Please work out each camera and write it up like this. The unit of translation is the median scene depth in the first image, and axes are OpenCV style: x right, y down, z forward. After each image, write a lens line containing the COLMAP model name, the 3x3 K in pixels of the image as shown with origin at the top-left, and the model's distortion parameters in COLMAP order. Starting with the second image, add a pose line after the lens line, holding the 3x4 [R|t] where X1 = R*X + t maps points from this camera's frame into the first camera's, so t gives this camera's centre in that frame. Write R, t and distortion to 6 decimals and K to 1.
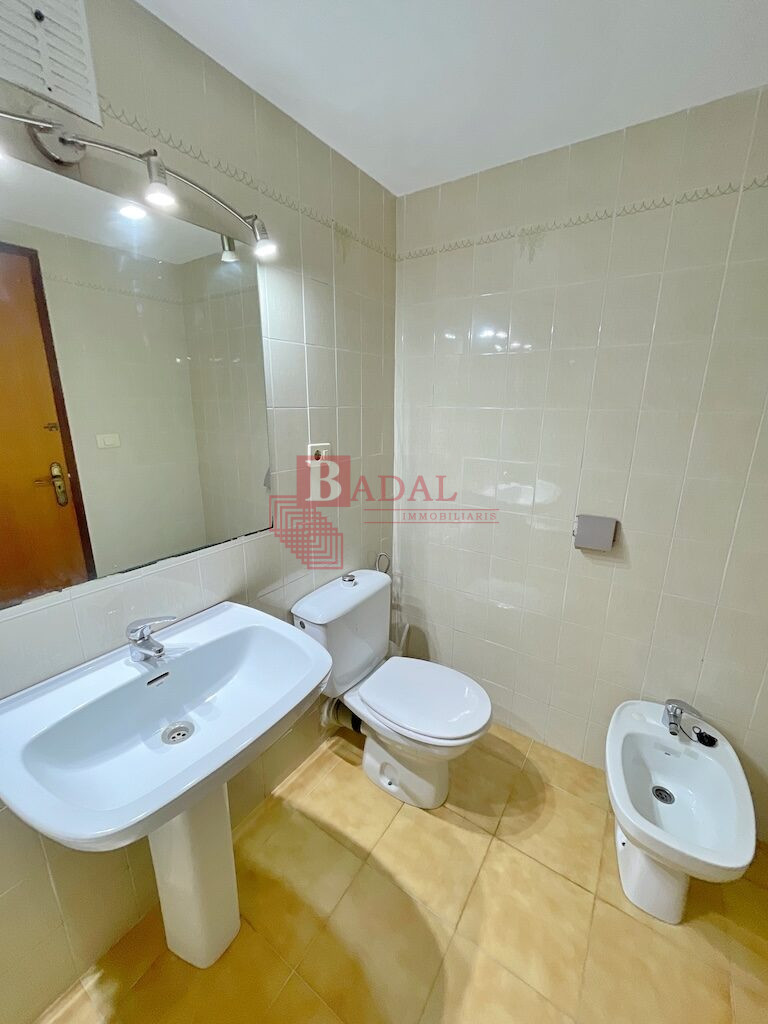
lens RADIAL K [[412.4, 0, 381.6], [0, 412.4, 513.0], [0, 0, 1]] dist [-0.006211, 0.000838]
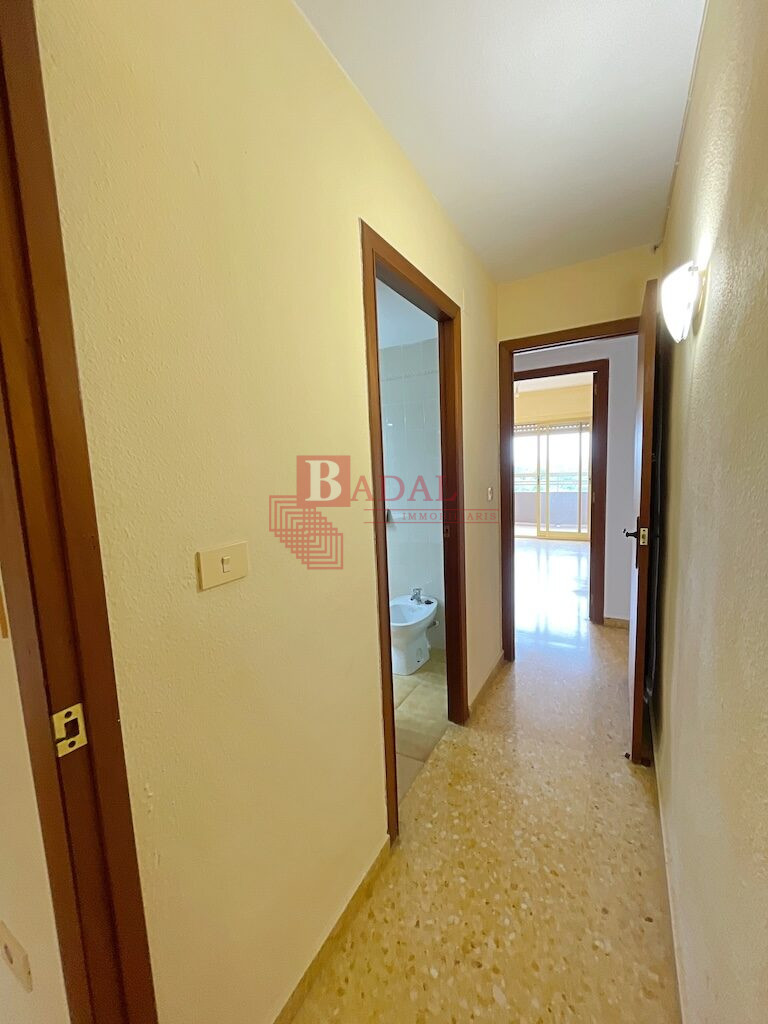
lens RADIAL K [[412.4, 0, 382.6], [0, 412.4, 512.7], [0, 0, 1]] dist [-0.006211, 0.000838]
pose [[0.996587, -0.056829, 0.059871, 0.491242], [0.065549, 0.985653, -0.155539, 0.453810], [-0.050173, 0.158932, 0.986014, -1.407246]]
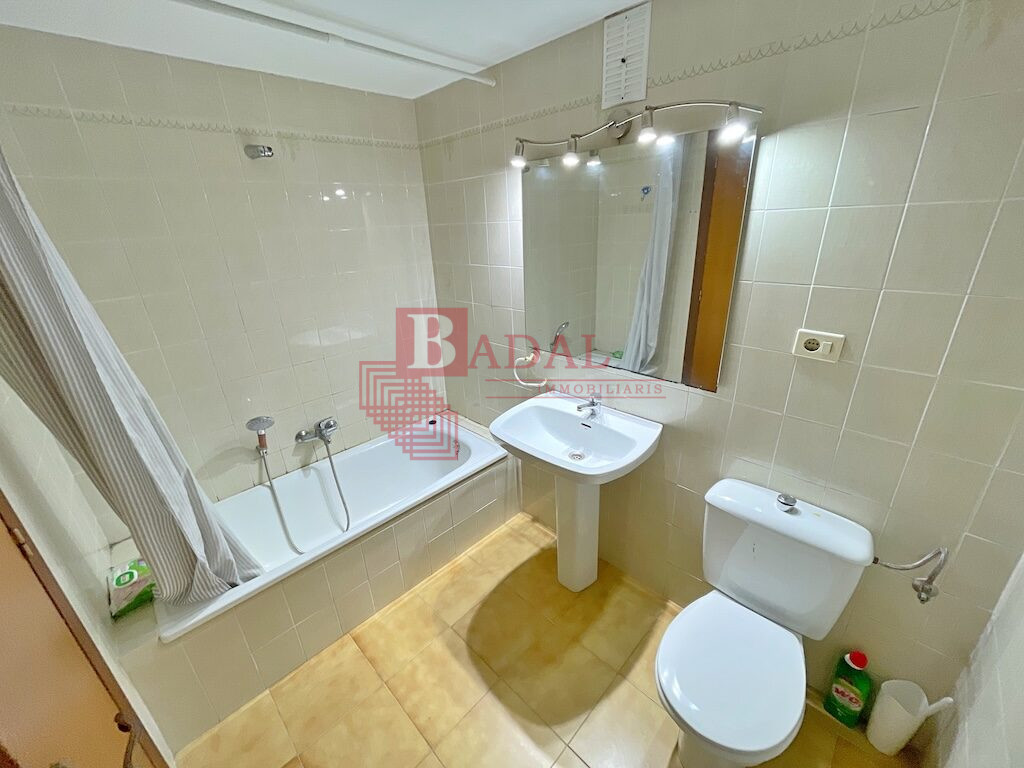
lens RADIAL K [[412.4, 0, 512.5], [0, 412.4, 384.3], [0, 0, 1]] dist [-0.006211, 0.000838]
pose [[-0.190457, 0.359132, -0.913647, 0.897282], [-0.219537, 0.891530, 0.396203, -0.325744], [0.956833, 0.276039, -0.090955, 0.663183]]
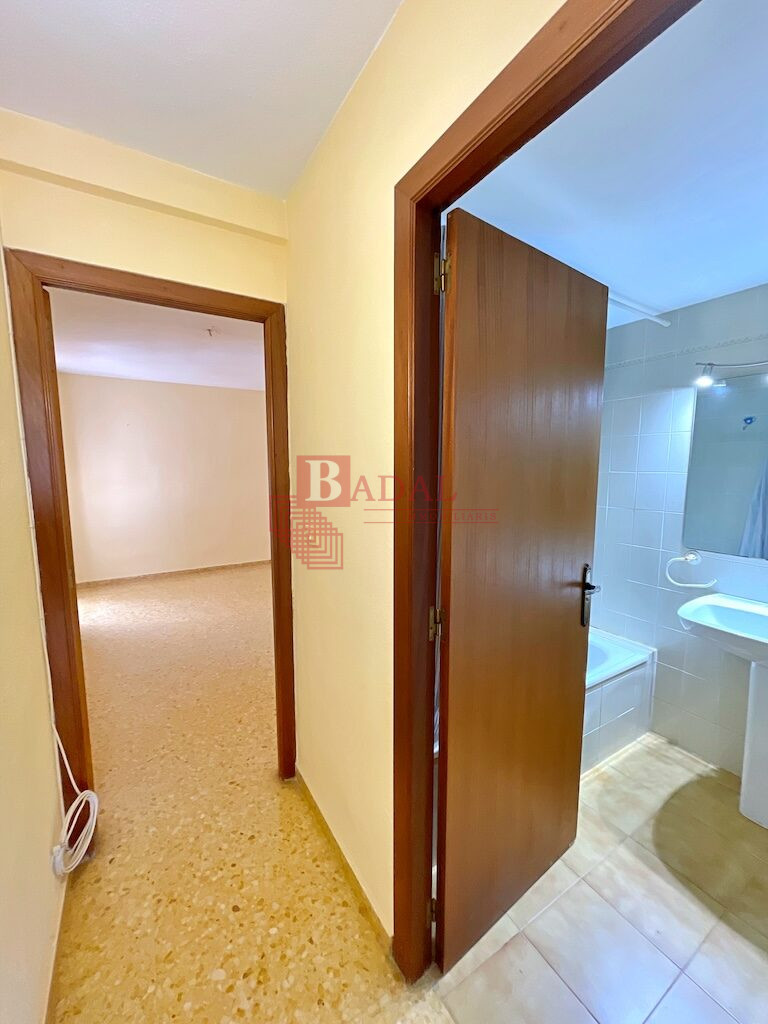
lens RADIAL K [[412.4, 0, 383.4], [0, 412.4, 513.1], [0, 0, 1]] dist [-0.006211, 0.000838]
pose [[-0.422791, 0.093730, -0.901367, 1.364354], [-0.241663, 0.946958, 0.211824, 0.003004], [0.873411, 0.307384, -0.377715, 0.017029]]
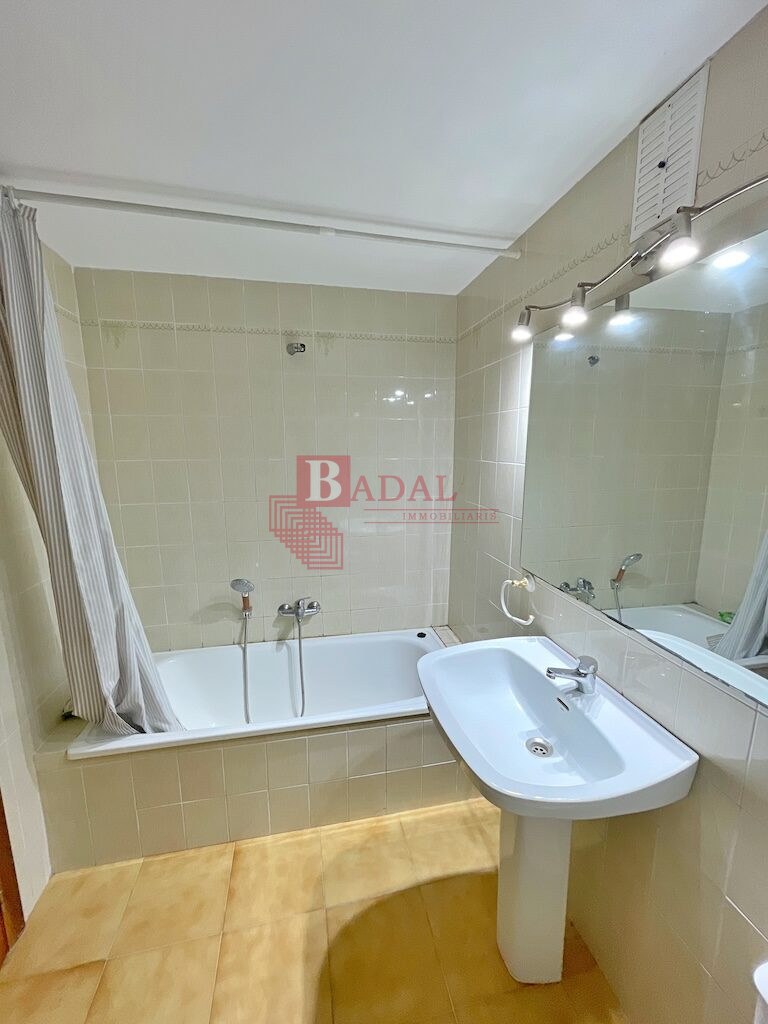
lens RADIAL K [[412.4, 0, 381.1], [0, 412.4, 512.7], [0, 0, 1]] dist [-0.006211, 0.000838]
pose [[-0.699129, 0.107514, -0.706866, 0.453404], [-0.195546, 0.922186, 0.333670, -0.298267], [0.687735, 0.371503, -0.623703, 0.959012]]
